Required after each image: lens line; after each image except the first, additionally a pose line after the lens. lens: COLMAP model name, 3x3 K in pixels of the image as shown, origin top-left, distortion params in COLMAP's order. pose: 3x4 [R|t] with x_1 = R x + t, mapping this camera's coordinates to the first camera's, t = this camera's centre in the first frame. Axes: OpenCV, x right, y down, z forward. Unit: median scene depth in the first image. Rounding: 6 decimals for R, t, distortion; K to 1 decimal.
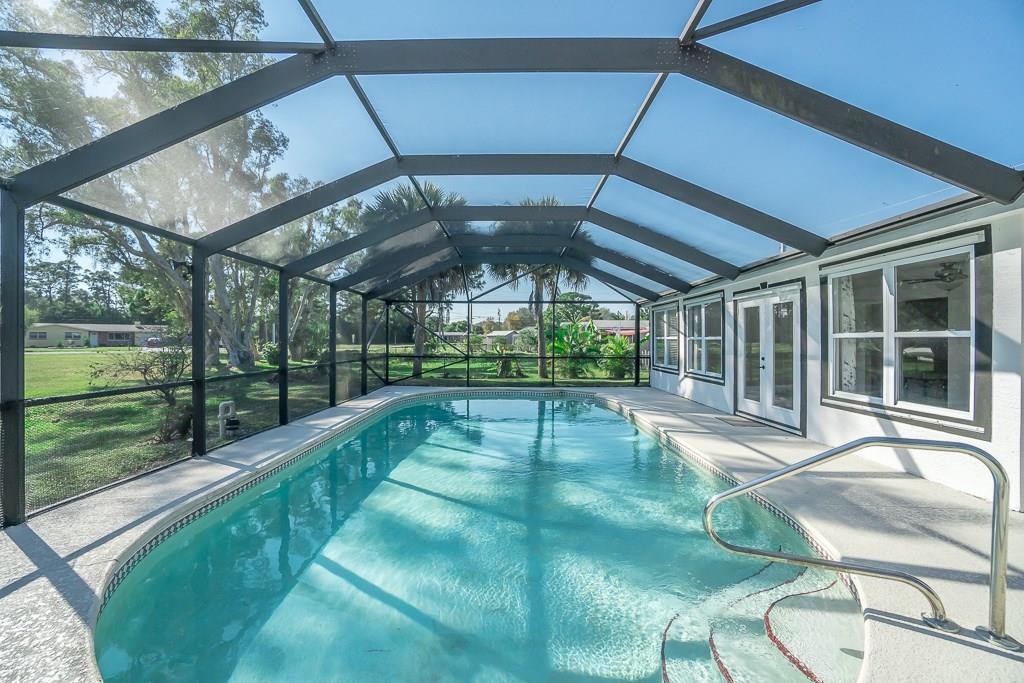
lens RADIAL K [[450.4, 0, 505.5], [0, 450.4, 338.1], [0, 0, 1]] dist [-0.064389, 0.023919]
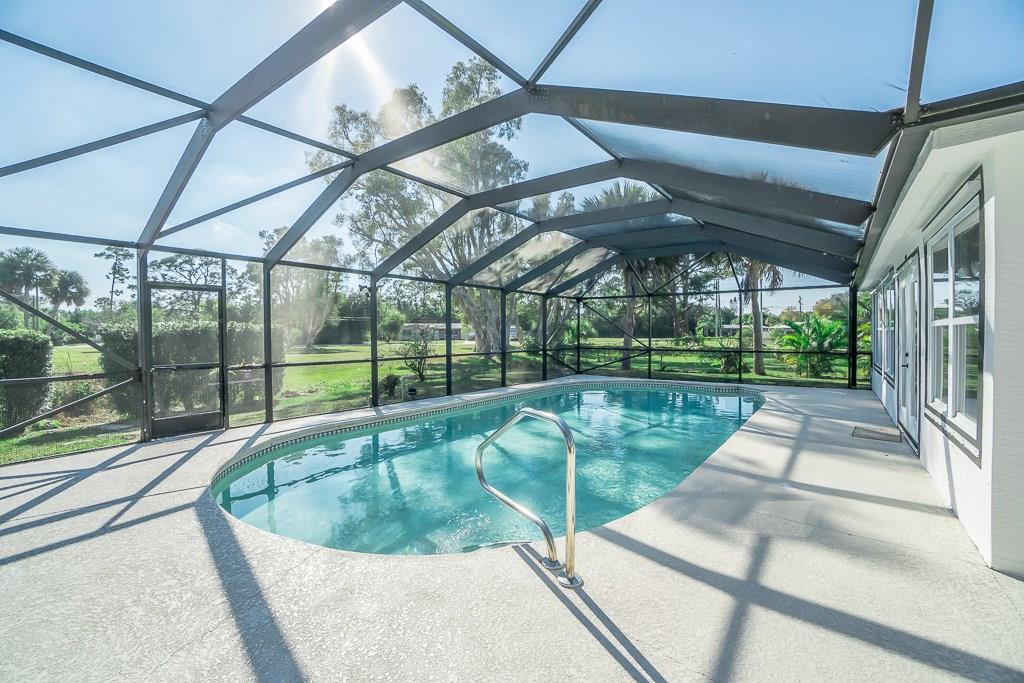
lens RADIAL K [[450.4, 0, 505.5], [0, 450.4, 338.1], [0, 0, 1]] dist [-0.064389, 0.023919]
pose [[0.807055, -0.000531, -0.590476, 0.226005], [0.008676, 0.999902, 0.010959, 0.001520], [0.590412, -0.013967, 0.806981, -0.010419]]
